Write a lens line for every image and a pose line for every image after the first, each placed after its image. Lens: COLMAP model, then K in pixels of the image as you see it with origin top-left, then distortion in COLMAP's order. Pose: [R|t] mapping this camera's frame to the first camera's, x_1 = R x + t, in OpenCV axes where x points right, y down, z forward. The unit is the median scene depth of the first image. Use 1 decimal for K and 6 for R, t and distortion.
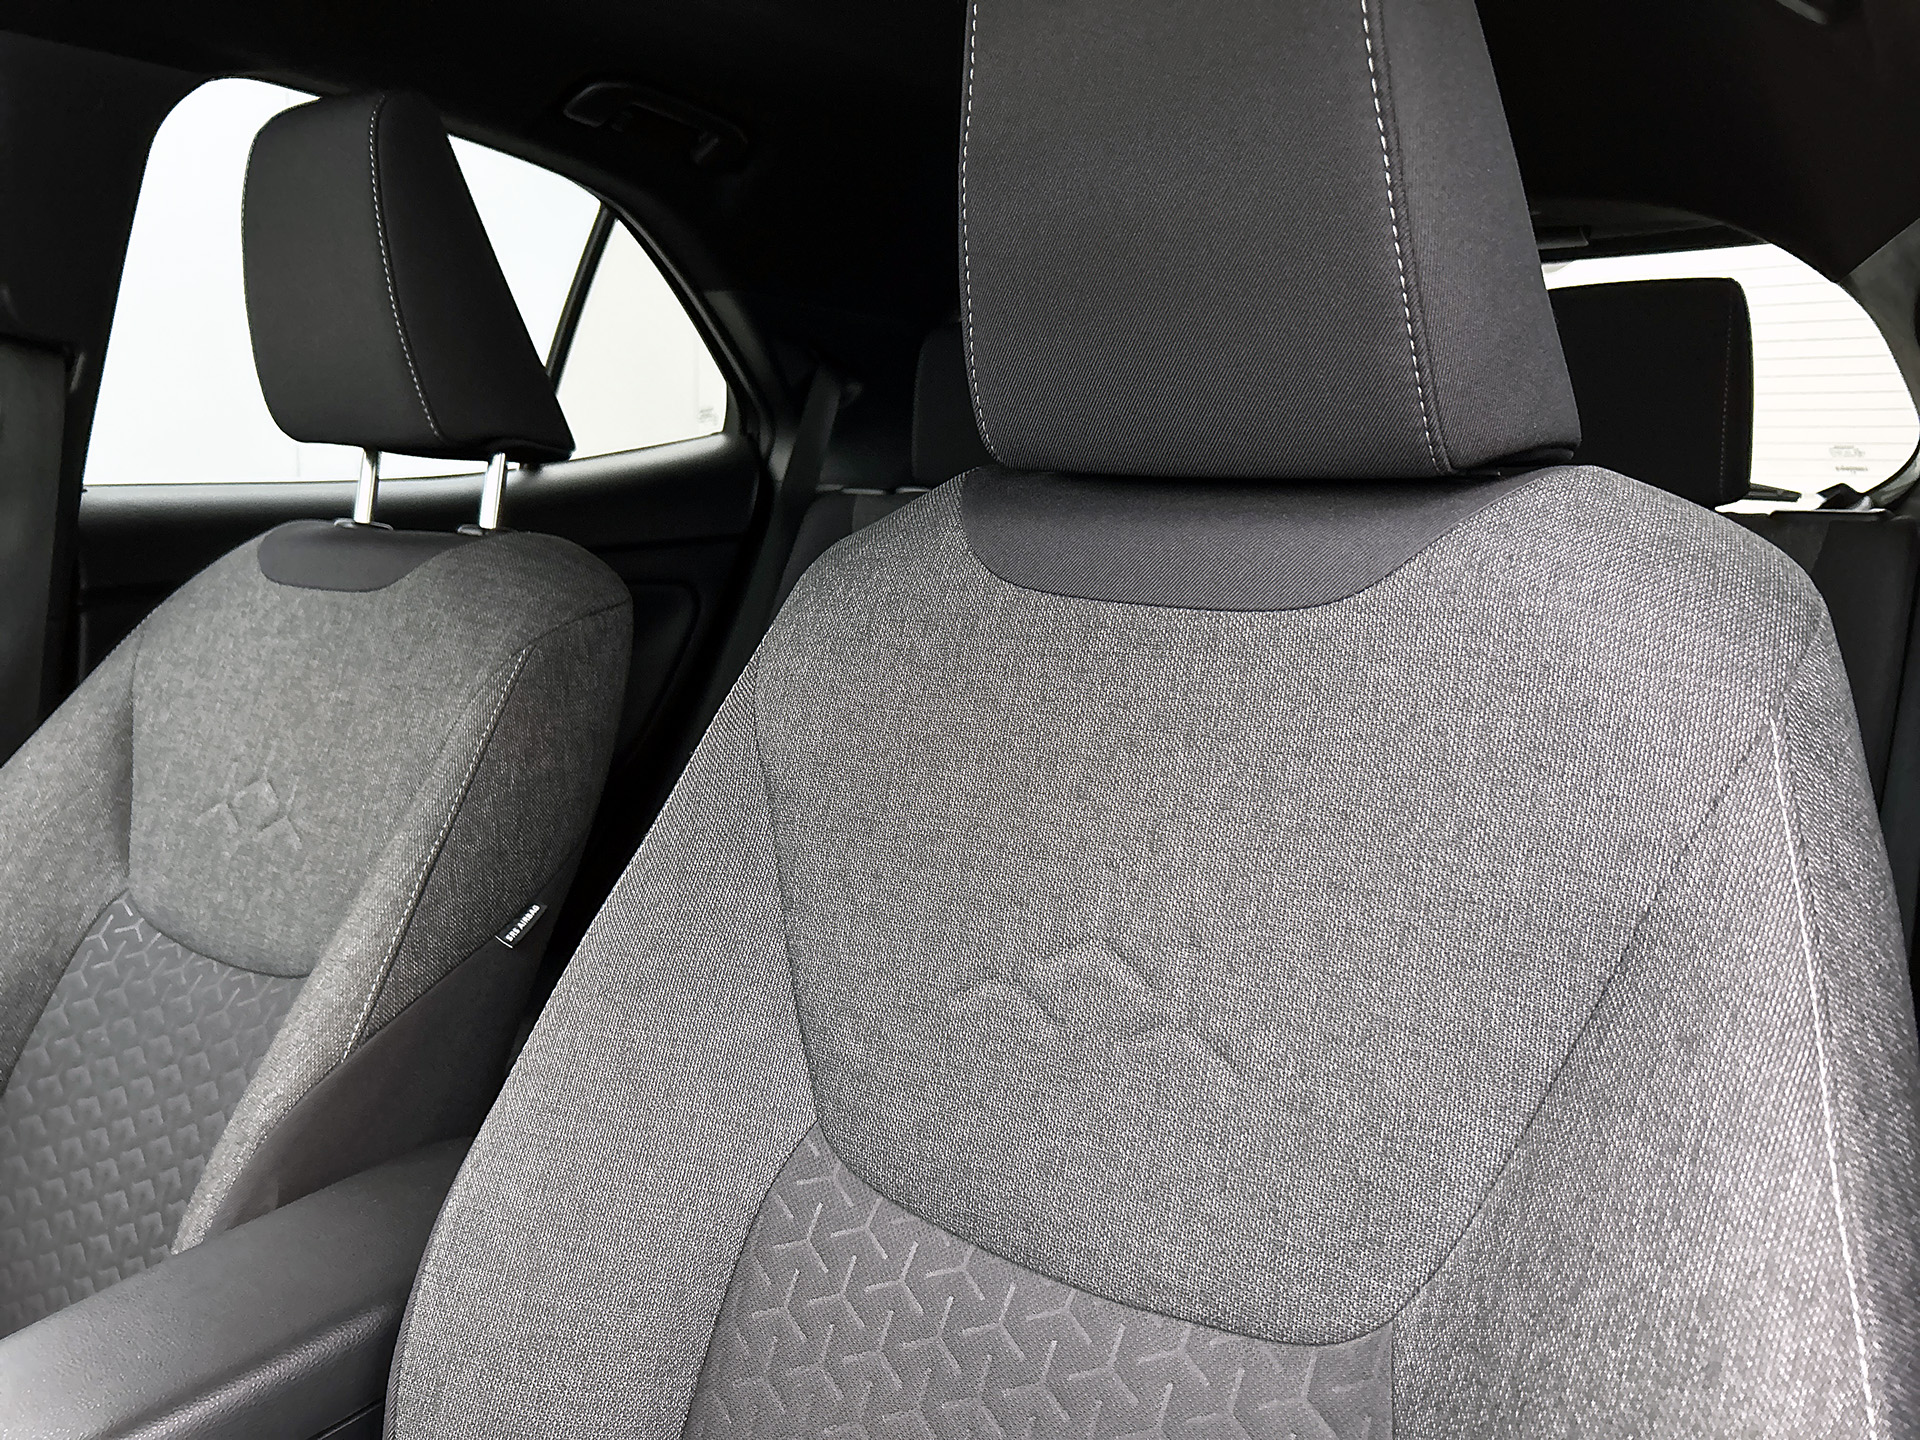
lens RADIAL K [[1482.3, 0, 961.8], [0, 1482.3, 731.8], [0, 0, 1]] dist [0.054066, -0.067116]
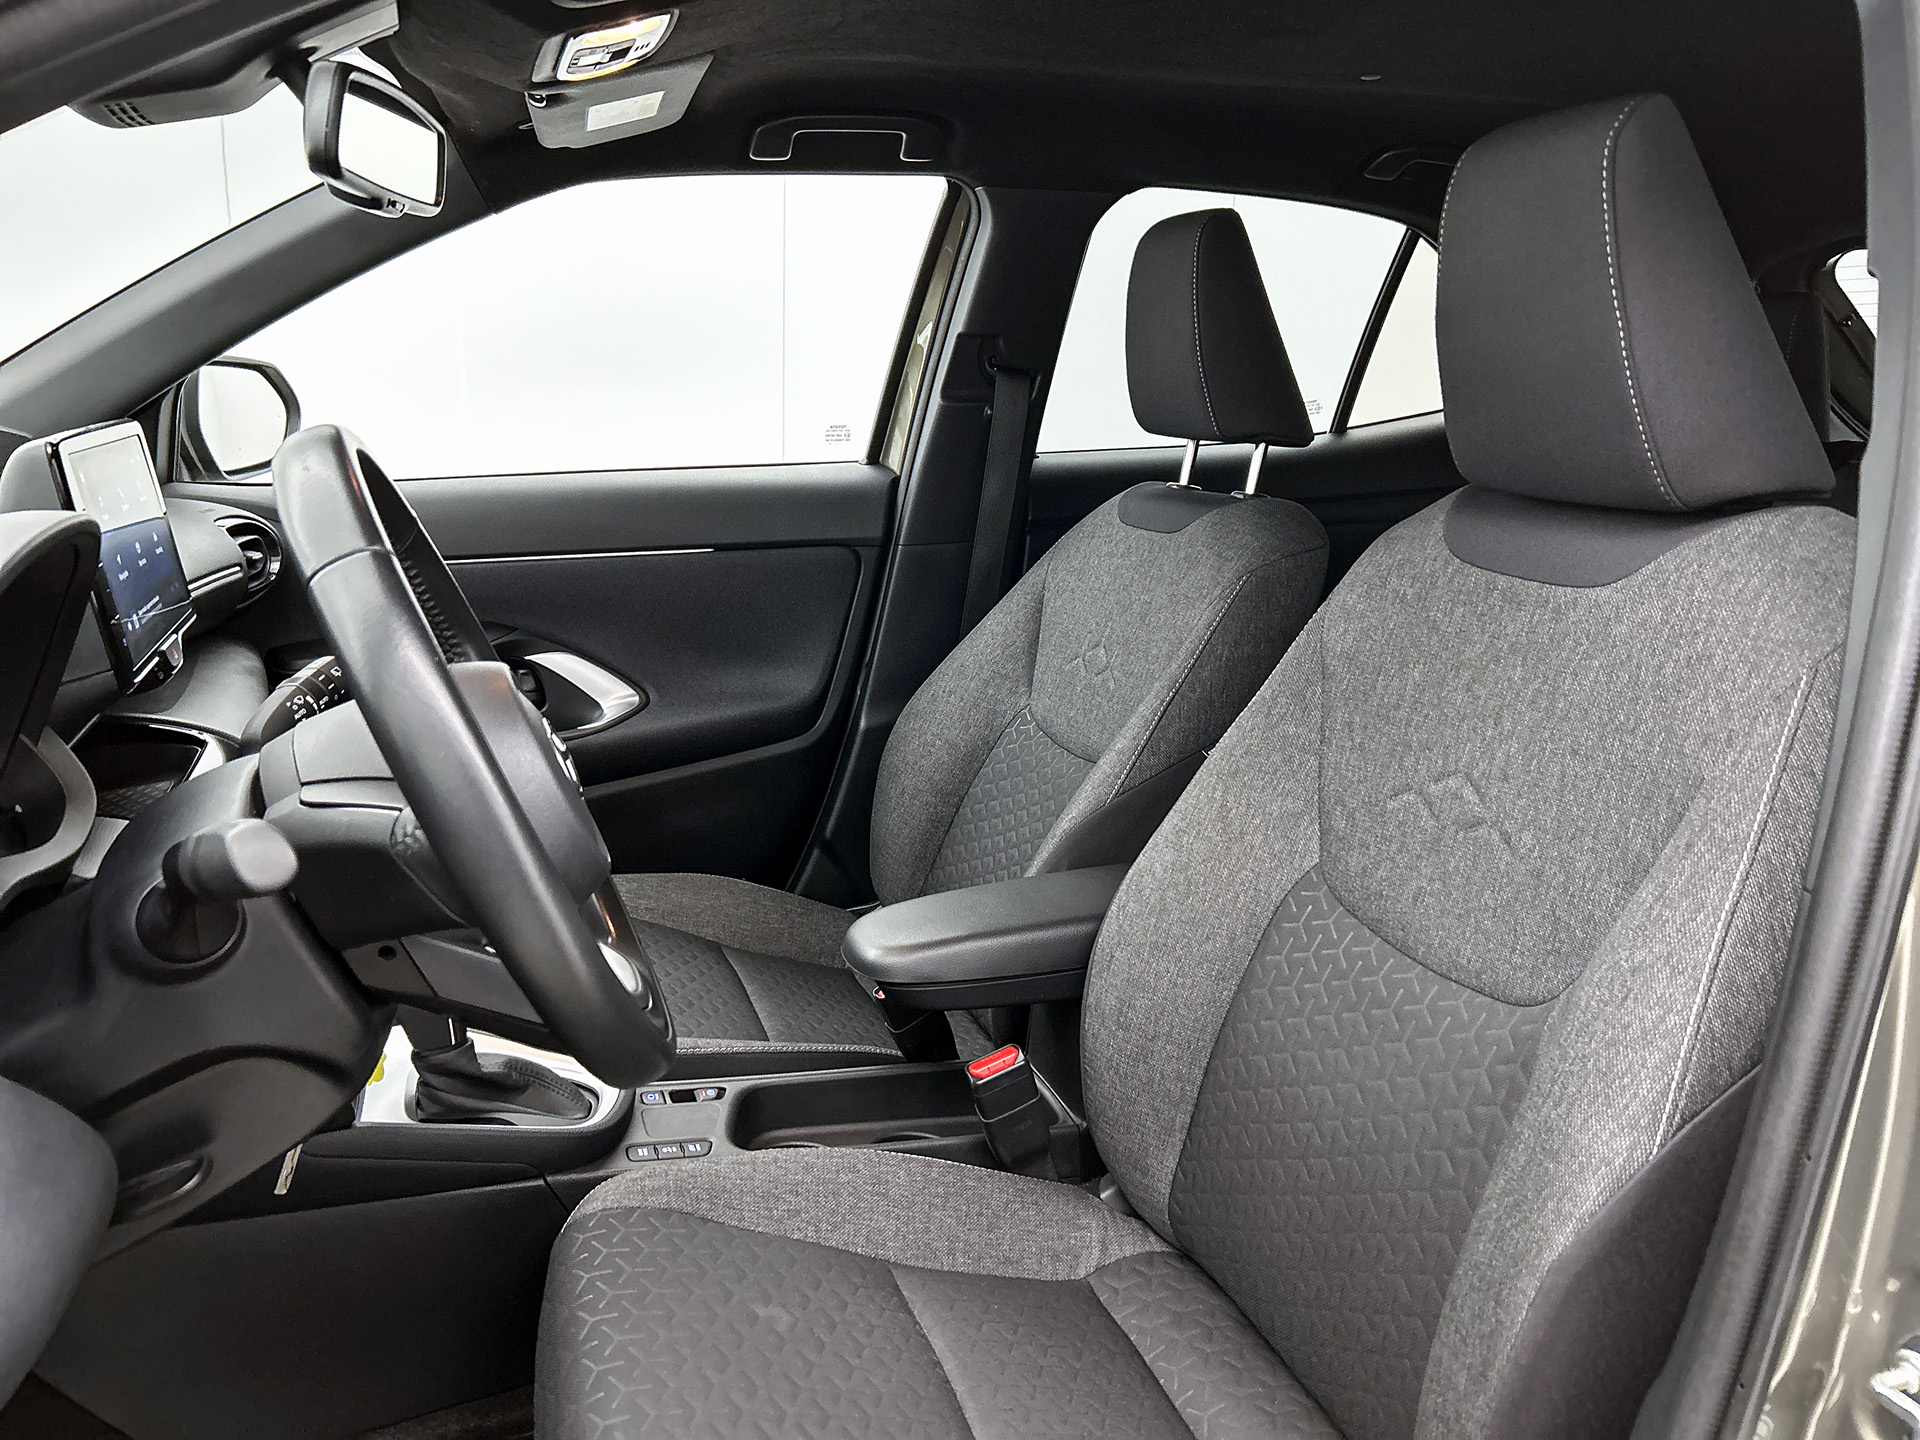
lens RADIAL K [[1482.3, 0, 955.5], [0, 1482.3, 722.9], [0, 0, 1]] dist [0.054066, -0.067116]
pose [[0.813669, 0.117134, -0.569405, 0.364430], [-0.084210, 0.992908, 0.083918, -0.007515], [0.575196, -0.020332, 0.817763, -0.457597]]
